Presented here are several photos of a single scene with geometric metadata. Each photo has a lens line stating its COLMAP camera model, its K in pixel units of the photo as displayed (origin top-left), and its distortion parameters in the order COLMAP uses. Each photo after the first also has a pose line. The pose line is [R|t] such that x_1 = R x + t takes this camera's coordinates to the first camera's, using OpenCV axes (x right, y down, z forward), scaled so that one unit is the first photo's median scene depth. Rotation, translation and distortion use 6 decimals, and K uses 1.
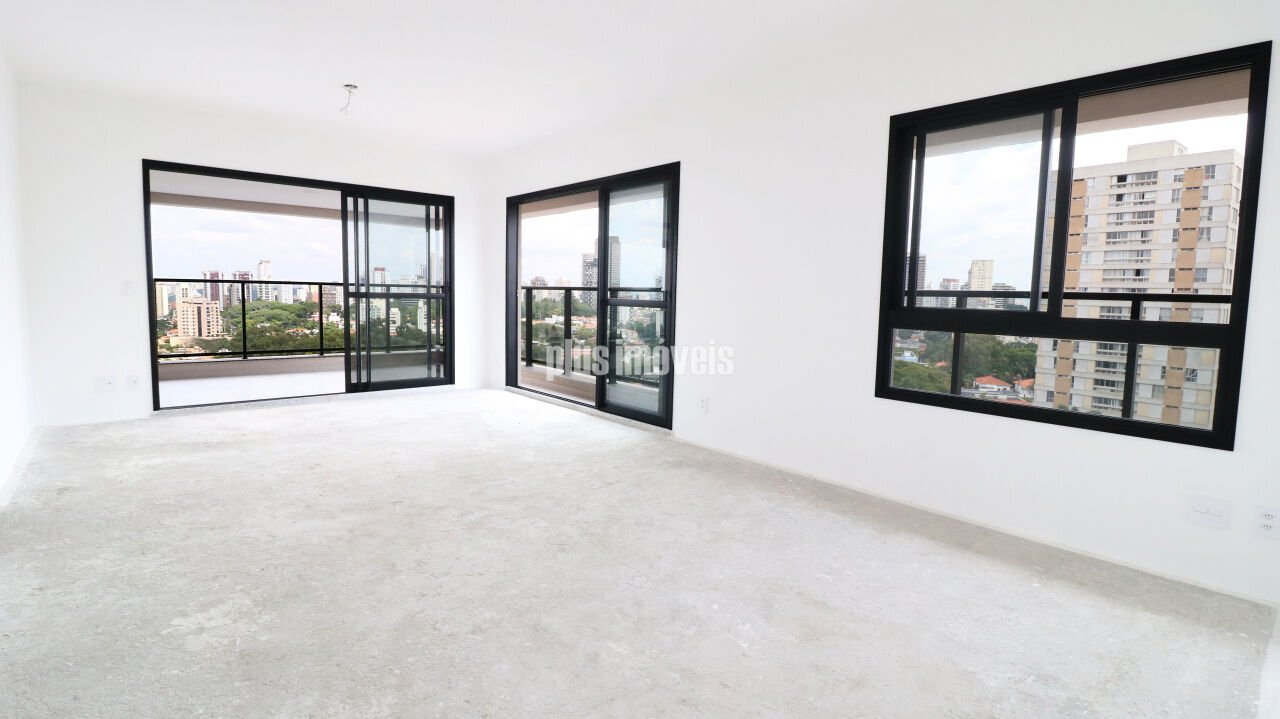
lens RADIAL K [[604.8, 0, 633.8], [0, 604.8, 345.3], [0, 0, 1]] dist [0.000658, -0.013903]
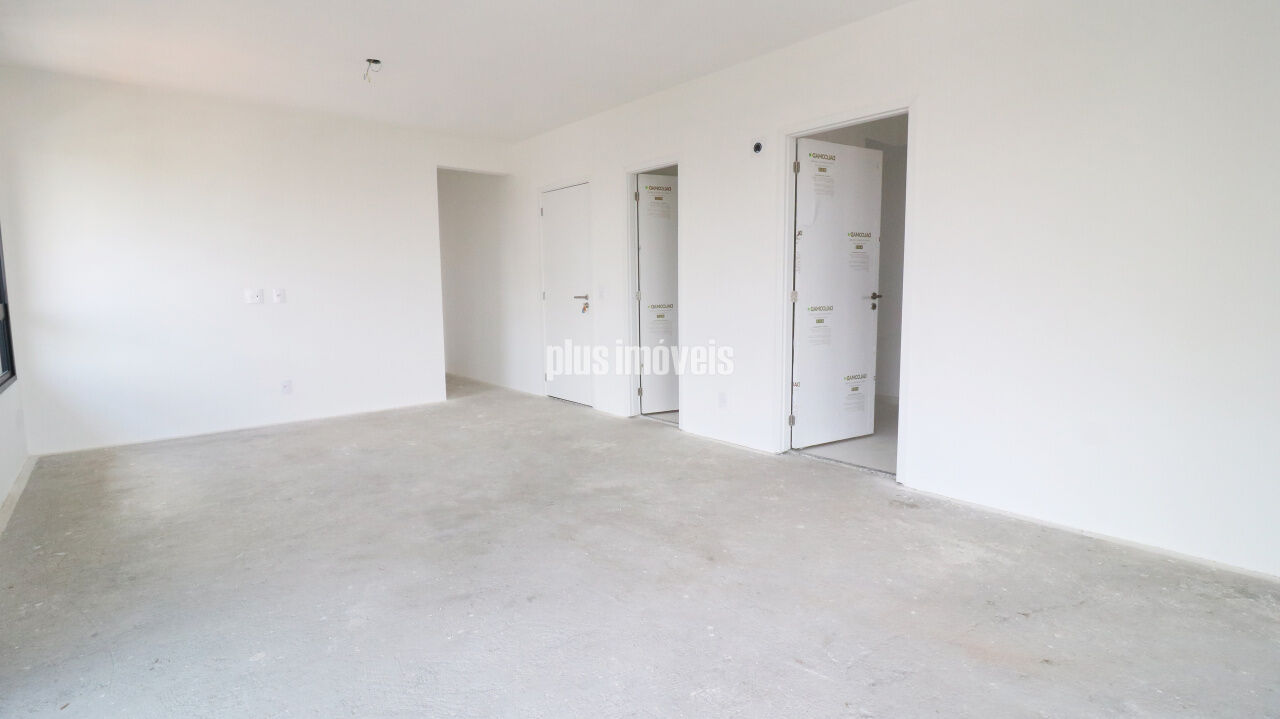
lens RADIAL K [[606.7, 0, 630.3], [0, 606.7, 348.8], [0, 0, 1]] dist [0.003183, -0.014893]
pose [[-0.999822, -0.013991, 0.012679, -0.563585], [-0.011324, 0.981666, 0.190271, -0.191343], [-0.015109, 0.190093, -0.981650, 2.041820]]
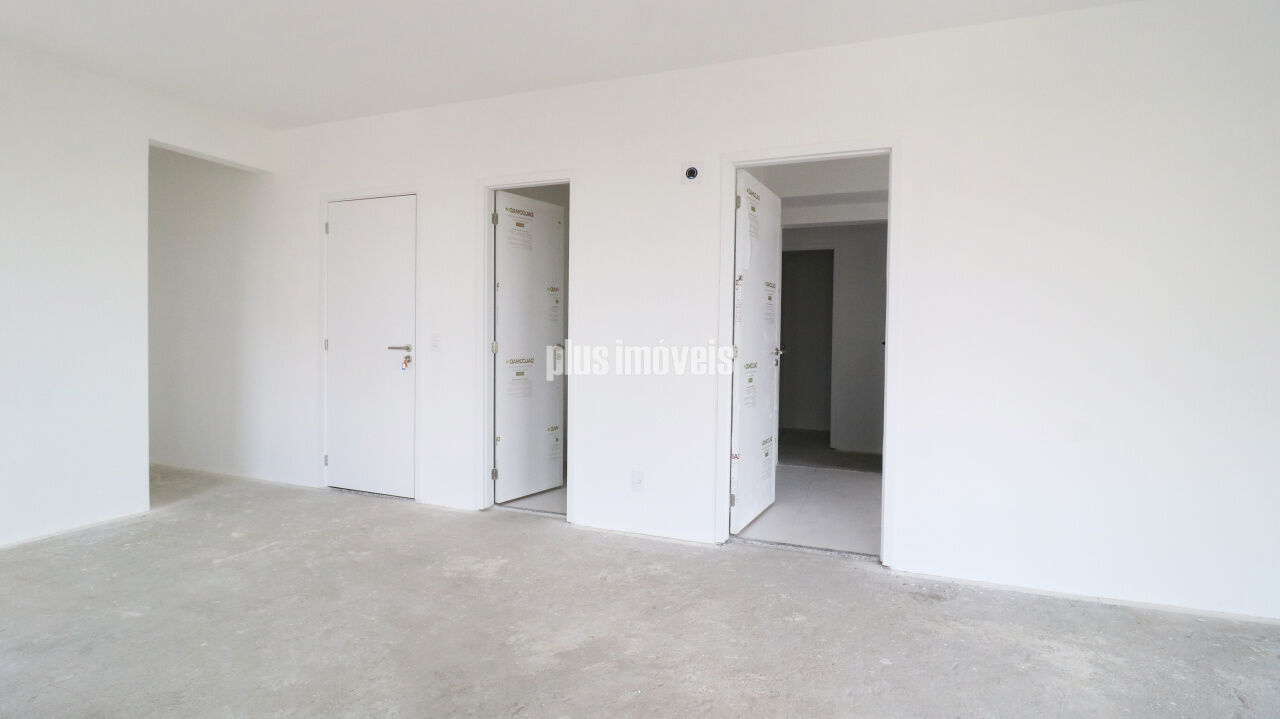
lens RADIAL K [[593.6, 0, 635.4], [0, 593.6, 347.9], [0, 0, 1]] dist [0.002475, -0.015694]
pose [[-0.883765, -0.027661, -0.467112, -0.233370], [-0.074815, 0.993762, 0.082701, -0.138983], [0.461911, 0.108035, -0.880322, 1.594337]]
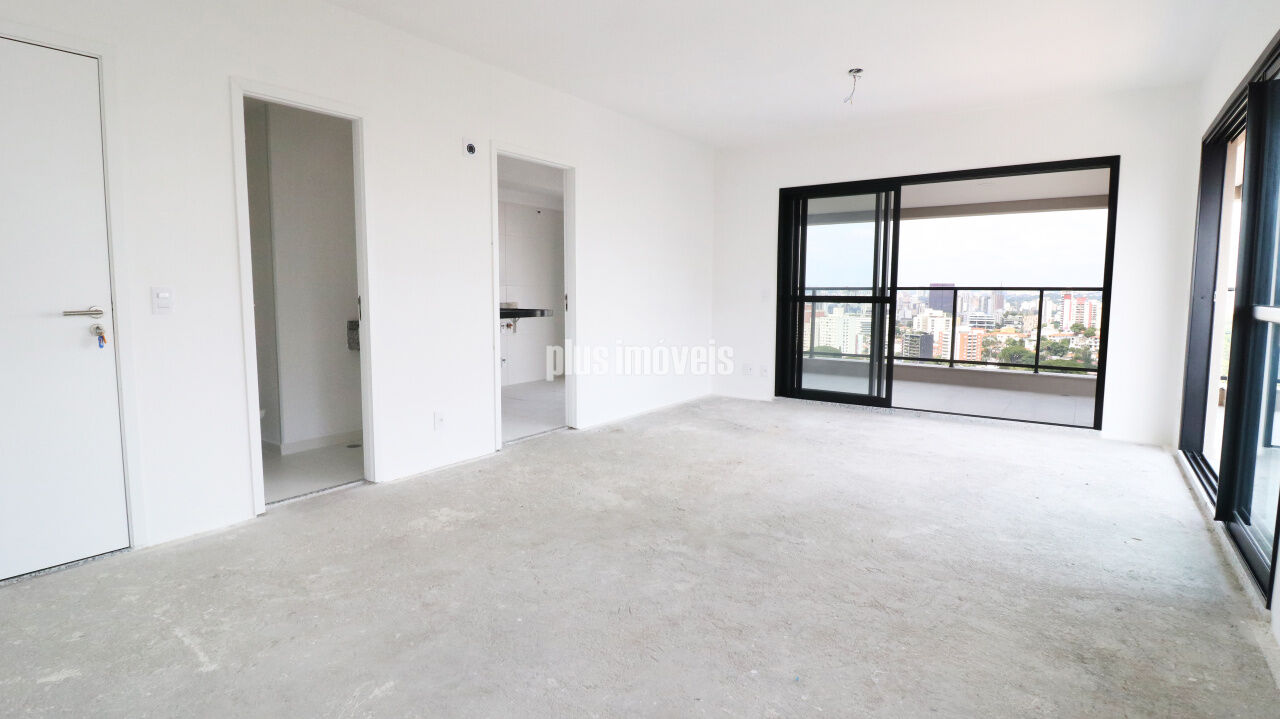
lens RADIAL K [[628.1, 0, 639.2], [0, 628.1, 345.4], [0, 0, 1]] dist [0.003026, -0.016775]
pose [[0.233765, 0.064048, -0.970181, 0.592351], [-0.082311, 0.995550, 0.045890, -0.047384], [0.968803, 0.069129, 0.237996, 0.717212]]
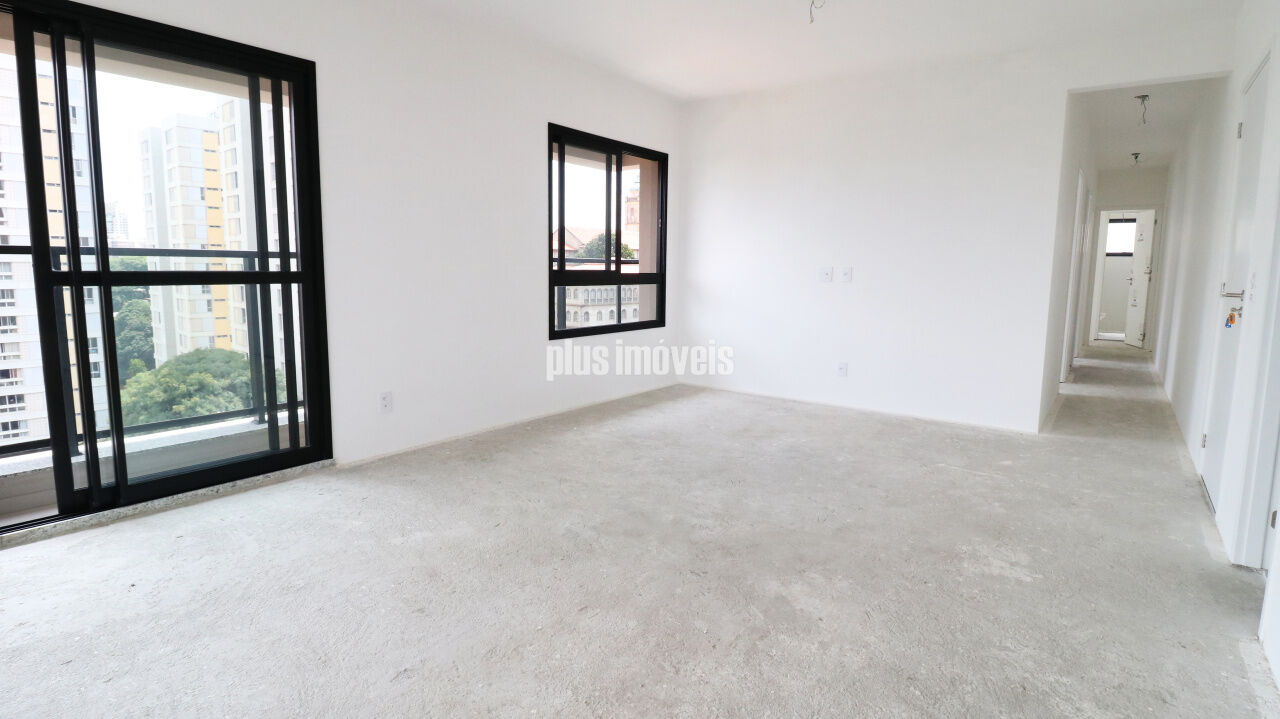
lens RADIAL K [[628.9, 0, 652.6], [0, 628.9, 342.1], [0, 0, 1]] dist [0.000311, -0.010393]
pose [[-0.221213, -0.141364, 0.964925, -1.107335], [0.066375, 0.984961, 0.159516, -0.129801], [-0.972964, 0.099334, -0.208503, 1.245889]]
